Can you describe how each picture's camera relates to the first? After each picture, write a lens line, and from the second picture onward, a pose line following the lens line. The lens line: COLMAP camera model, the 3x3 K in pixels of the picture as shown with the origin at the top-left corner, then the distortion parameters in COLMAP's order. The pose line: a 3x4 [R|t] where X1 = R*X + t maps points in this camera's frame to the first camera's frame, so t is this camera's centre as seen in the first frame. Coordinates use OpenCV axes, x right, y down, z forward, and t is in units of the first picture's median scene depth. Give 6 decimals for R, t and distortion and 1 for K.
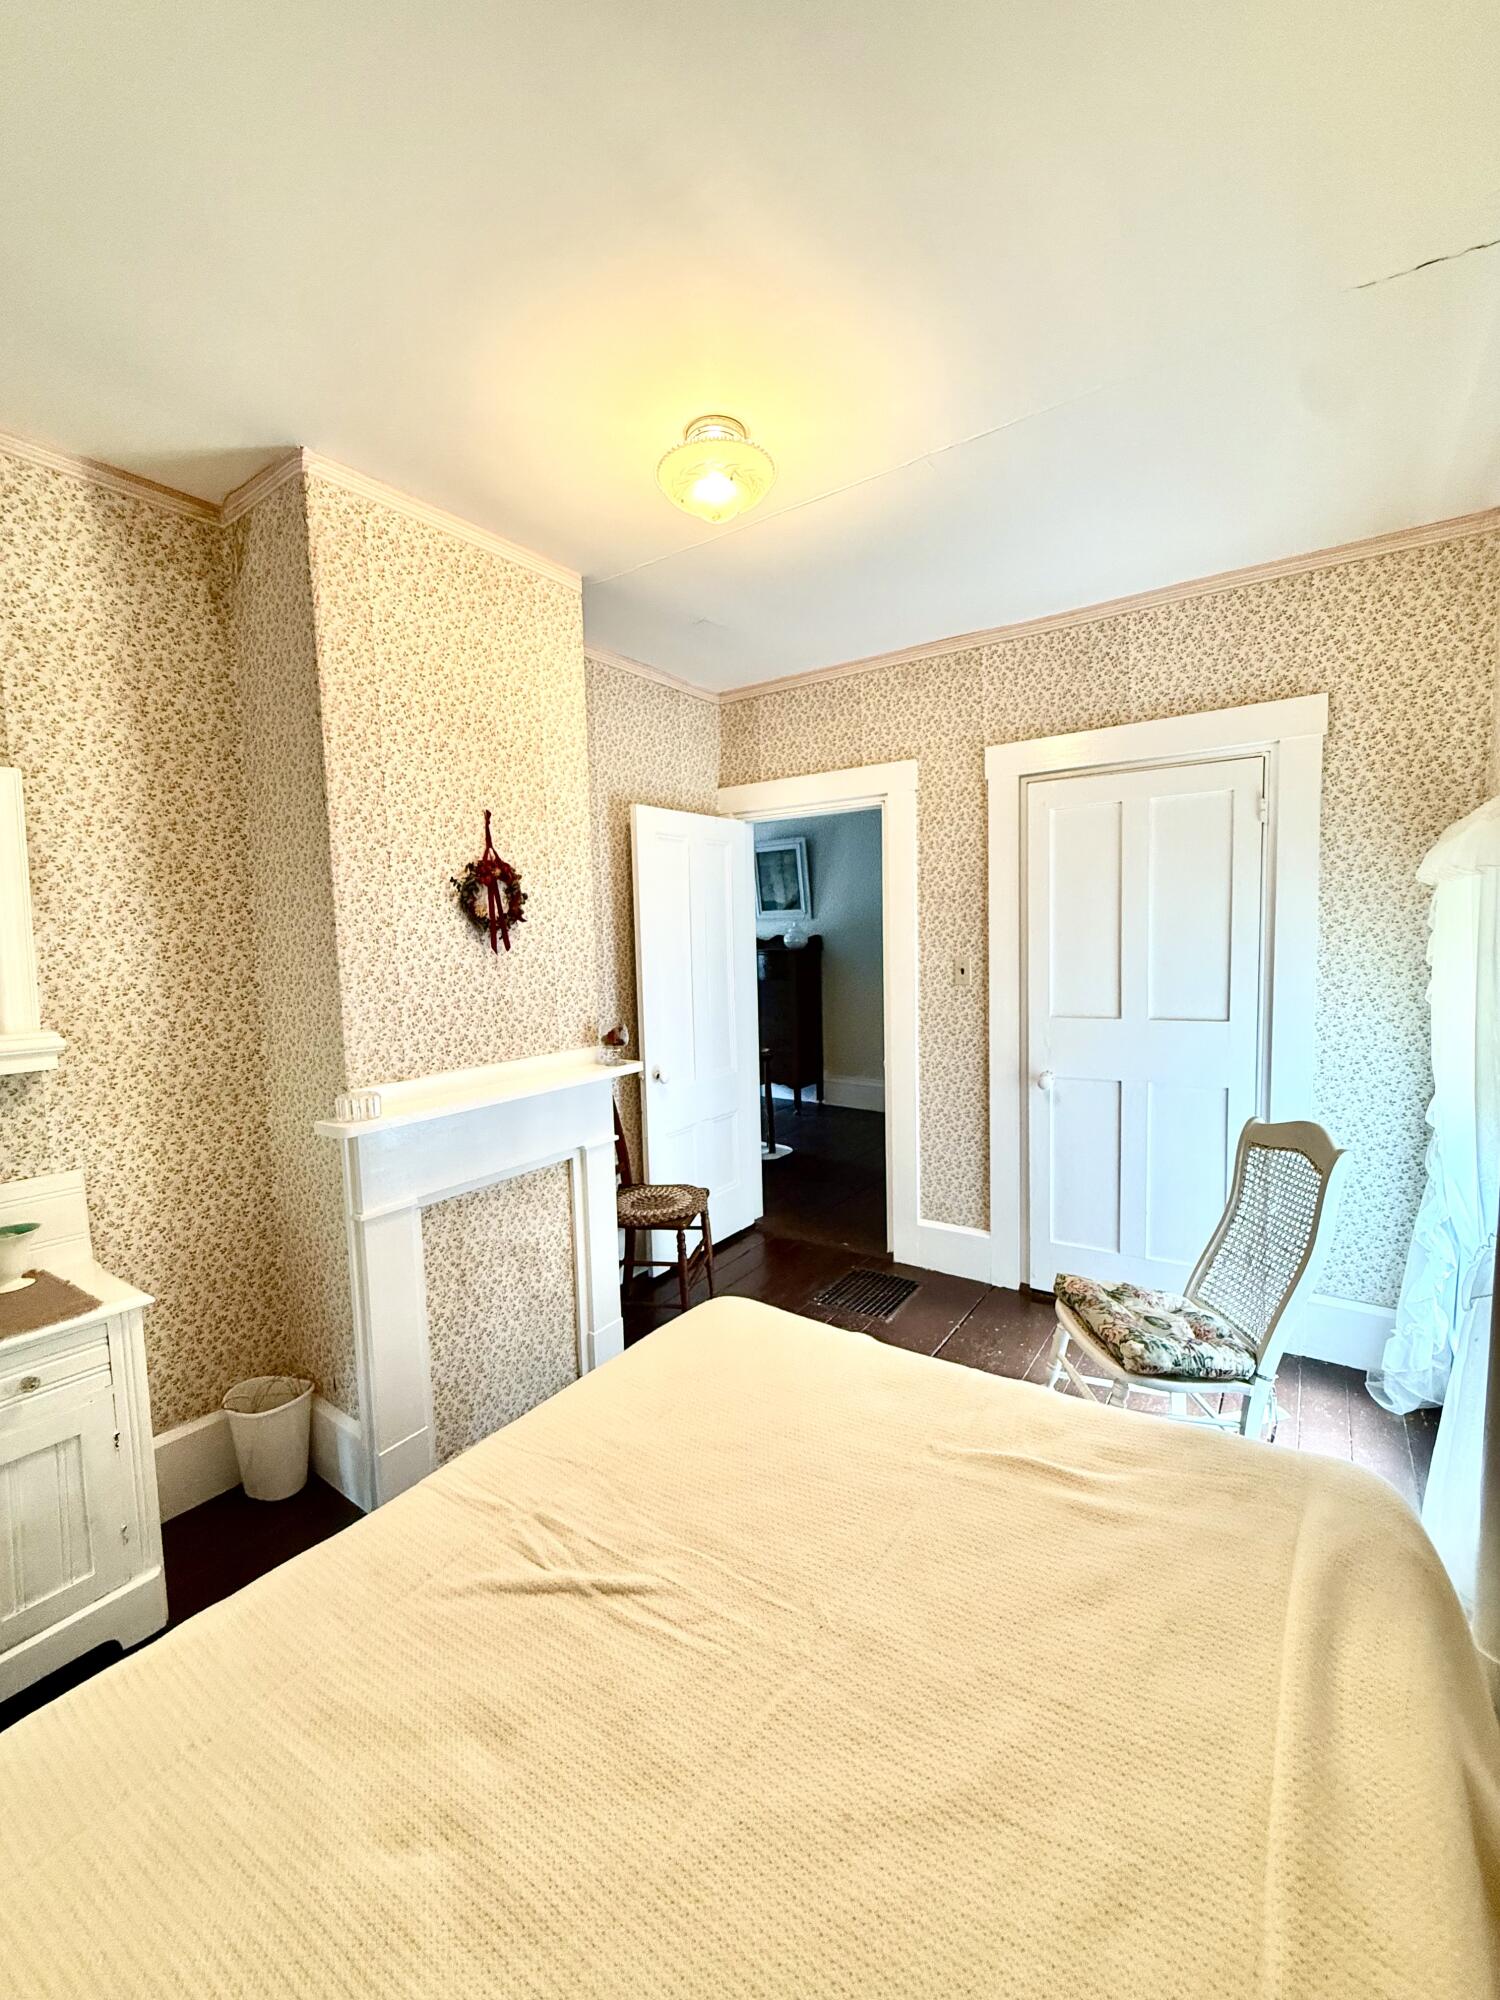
lens RADIAL K [[801.5, 0, 710.0], [0, 801.5, 1004.9], [0, 0, 1]] dist [-0.000286, -0.000187]
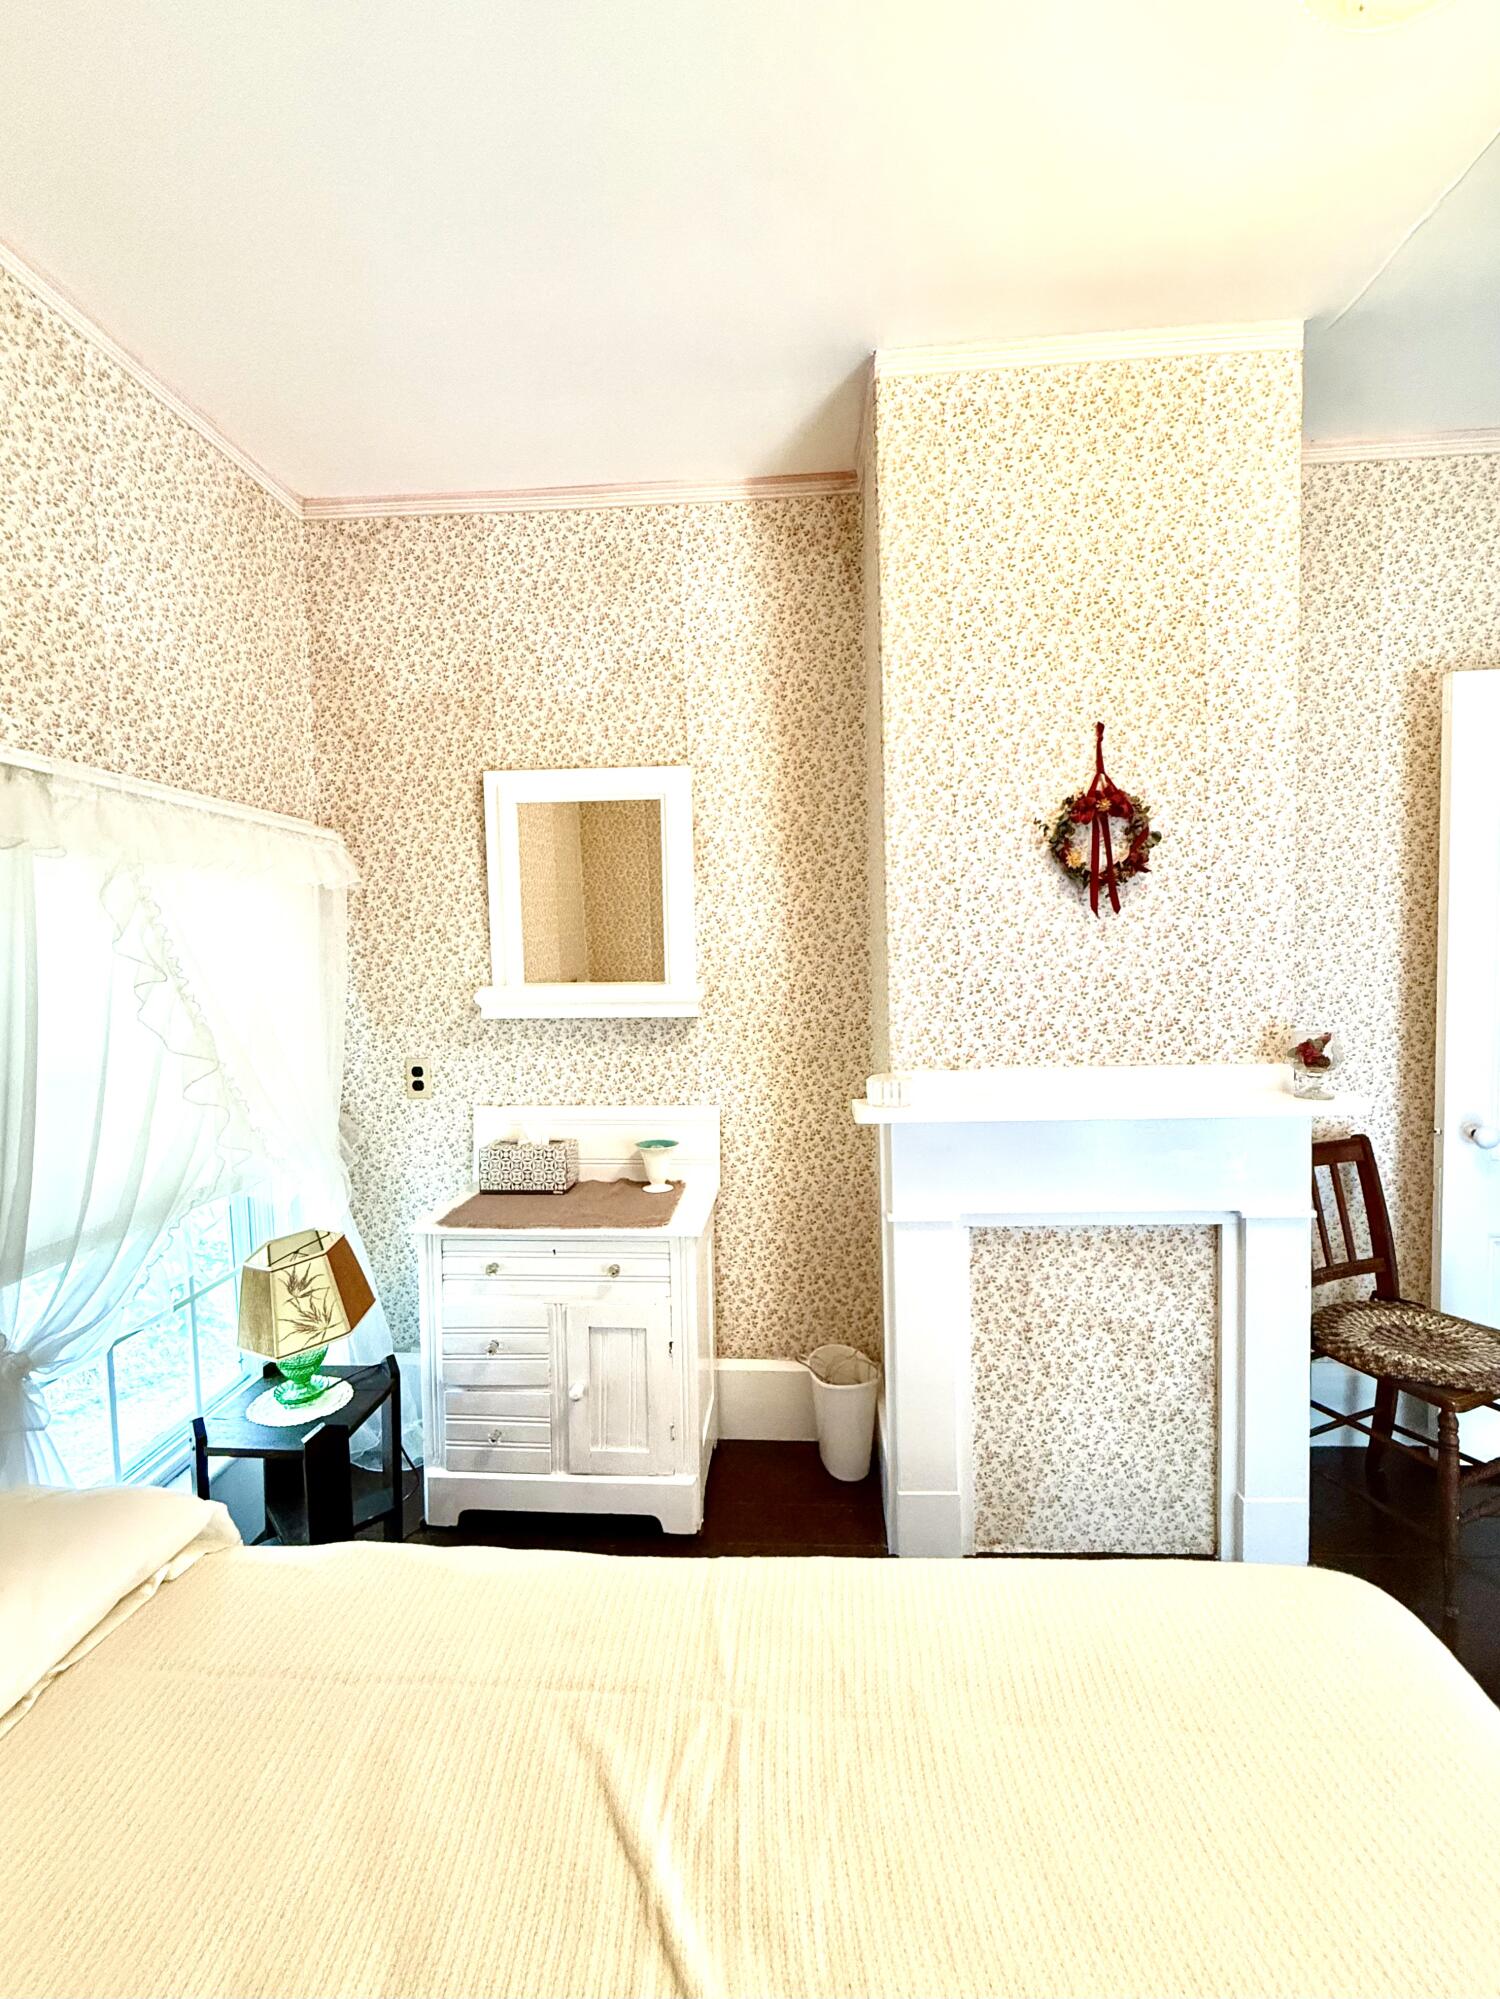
lens RADIAL K [[801.1, 0, 754.0], [0, 801.1, 996.5], [0, 0, 1]] dist [-0.000286, -0.000187]
pose [[0.559977, 0.064372, -0.826004, 0.168046], [-0.063405, 0.997383, 0.034743, 0.002904], [0.826078, 0.032918, 0.562593, 0.330931]]
